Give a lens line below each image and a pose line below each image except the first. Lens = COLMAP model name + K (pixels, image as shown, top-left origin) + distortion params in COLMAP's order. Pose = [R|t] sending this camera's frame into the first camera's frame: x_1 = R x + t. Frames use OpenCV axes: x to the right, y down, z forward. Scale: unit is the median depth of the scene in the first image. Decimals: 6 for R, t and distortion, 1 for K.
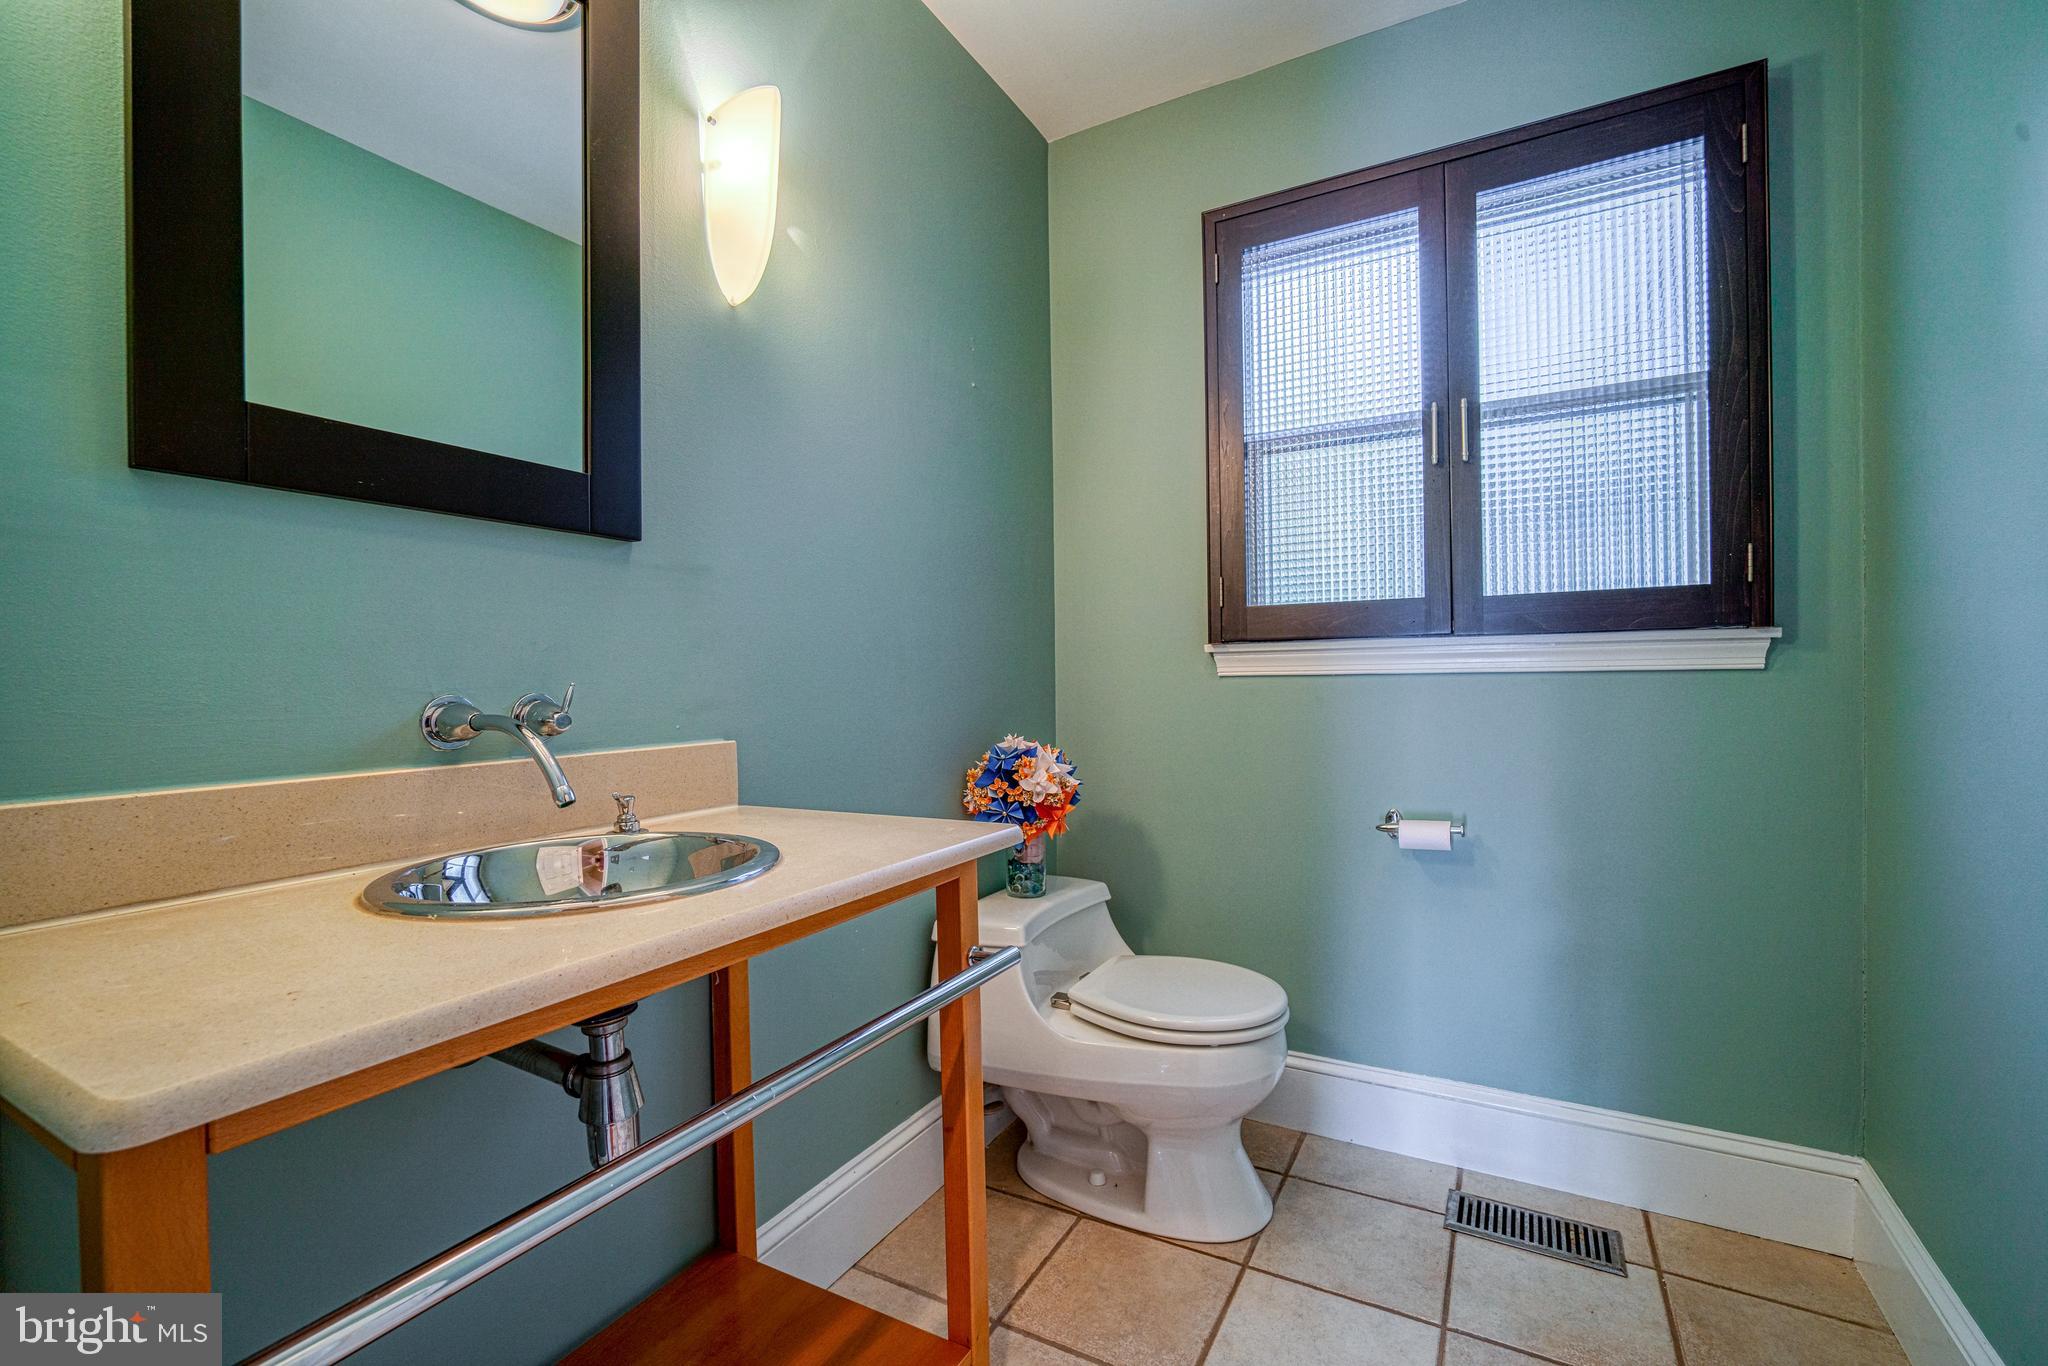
lens RADIAL K [[881.8, 0, 1022.3], [0, 881.8, 682.1], [0, 0, 1]] dist [-0.022881, 0.001926]
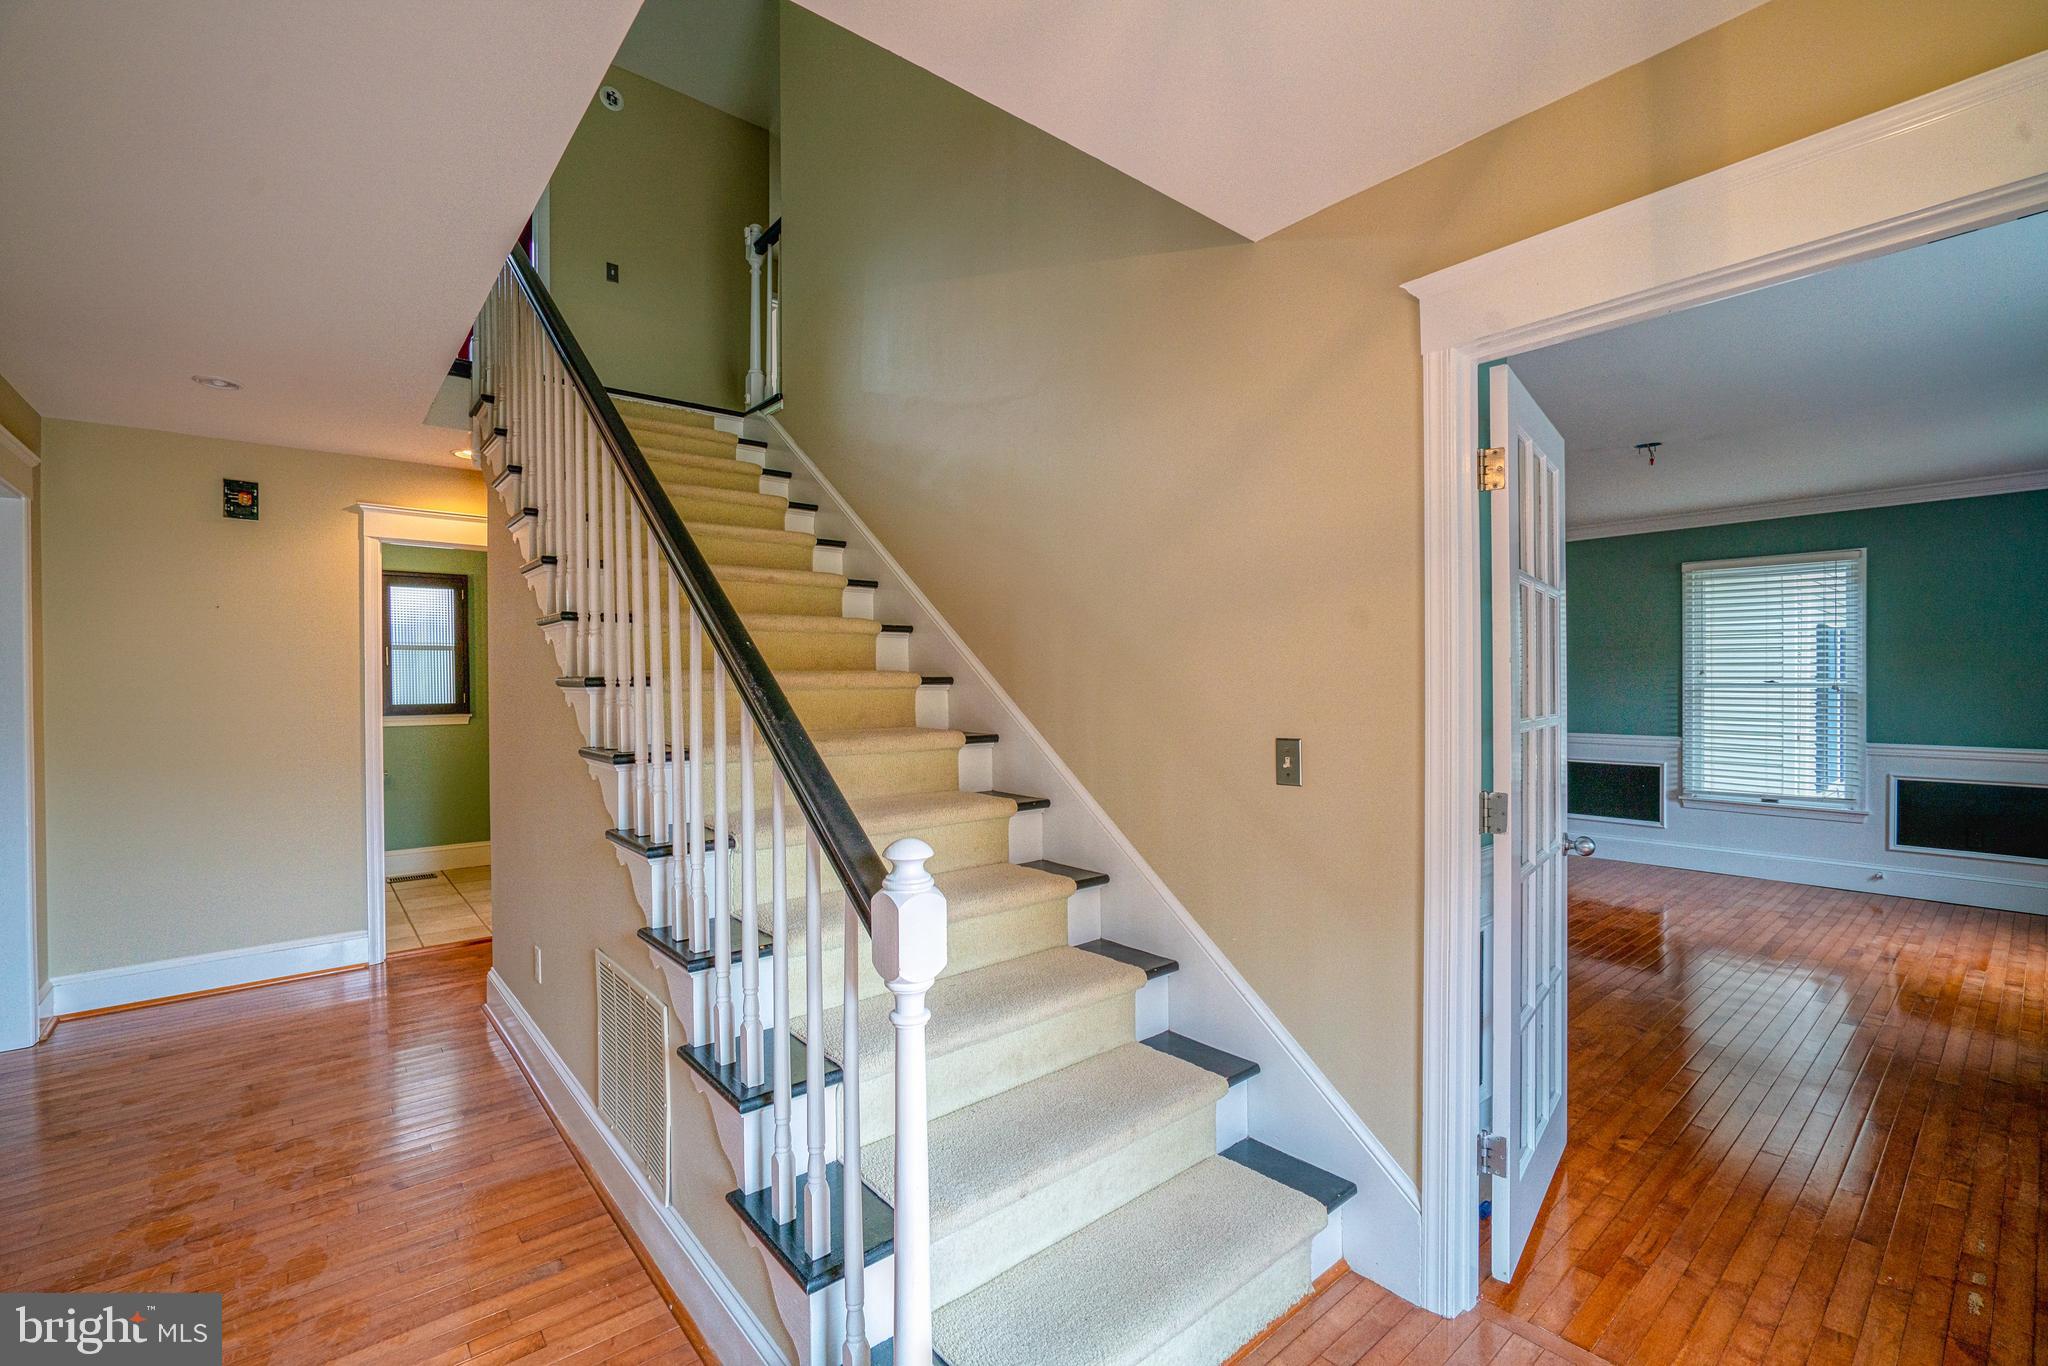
lens RADIAL K [[881.8, 0, 1025.9], [0, 881.8, 688.9], [0, 0, 1]] dist [-0.022881, 0.001926]
pose [[0.362180, -0.004543, 0.932097, -1.927614], [0.007621, 0.999969, 0.001913, -0.165052], [-0.932077, 0.006411, 0.362203, -2.798798]]
